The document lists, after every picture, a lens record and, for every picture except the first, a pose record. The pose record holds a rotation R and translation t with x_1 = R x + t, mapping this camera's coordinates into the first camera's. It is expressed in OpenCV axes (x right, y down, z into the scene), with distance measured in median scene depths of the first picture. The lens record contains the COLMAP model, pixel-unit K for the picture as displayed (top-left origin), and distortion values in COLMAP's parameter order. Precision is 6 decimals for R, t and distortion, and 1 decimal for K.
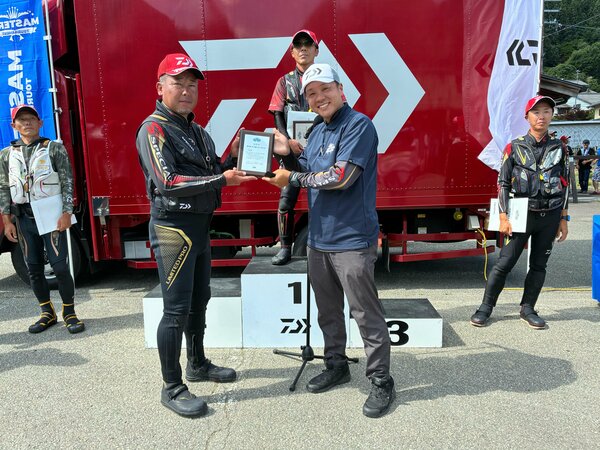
lens RADIAL K [[489.2, 0, 300.0], [0, 489.2, 225.0], [0, 0, 1]] dist [0.005348, -0.005432]
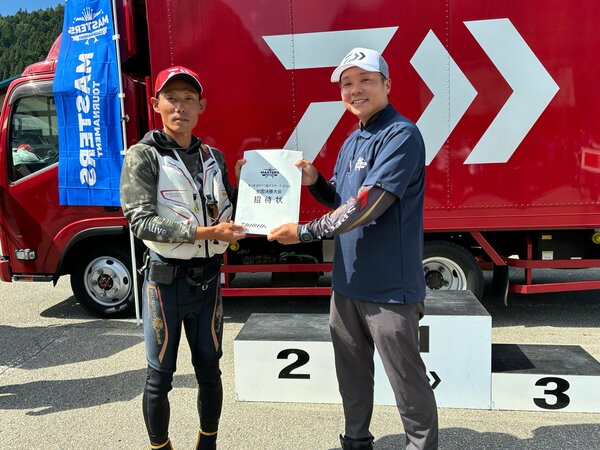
lens RADIAL K [[521.5, 0, 292.6], [0, 521.5, 220.0], [0, 0, 1]] dist [0.000824, 0.011391]
pose [[0.995619, 0.001533, -0.093495, -0.108957], [-0.004254, 0.999573, -0.028906, -0.023476], [0.093411, 0.029177, 0.995200, 0.094562]]
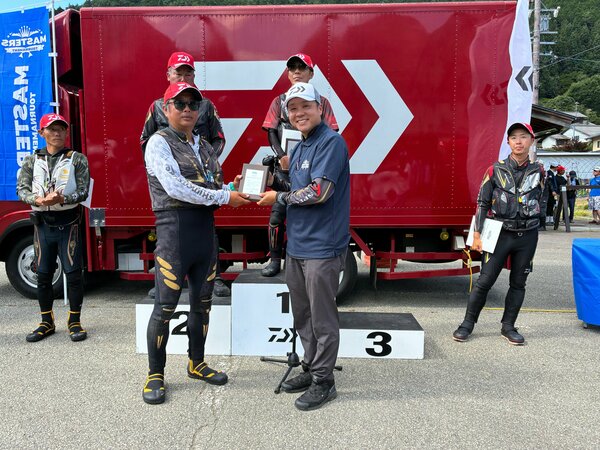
lens RADIAL K [[503.2, 0, 301.5], [0, 503.2, 222.6], [0, 0, 1]] dist [-0.004032, 0.003865]
pose [[0.999555, 0.027020, 0.012672, 0.008151], [-0.026275, 0.998101, -0.055706, 0.021401], [-0.014154, 0.055348, 0.998367, -0.059476]]
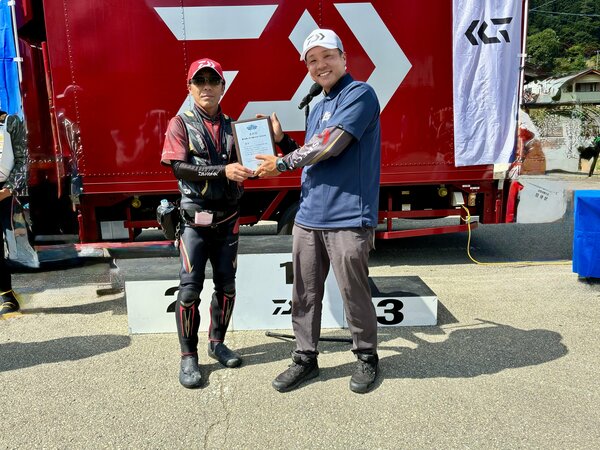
lens RADIAL K [[470.1, 0, 300.1], [0, 470.1, 224.8], [0, 0, 1]] dist [0.026525, -0.051932]
pose [[0.997620, -0.011475, 0.067994, -0.036255], [0.008462, 0.998976, 0.044435, 0.002681], [-0.068434, -0.043754, 0.996696, 0.062950]]
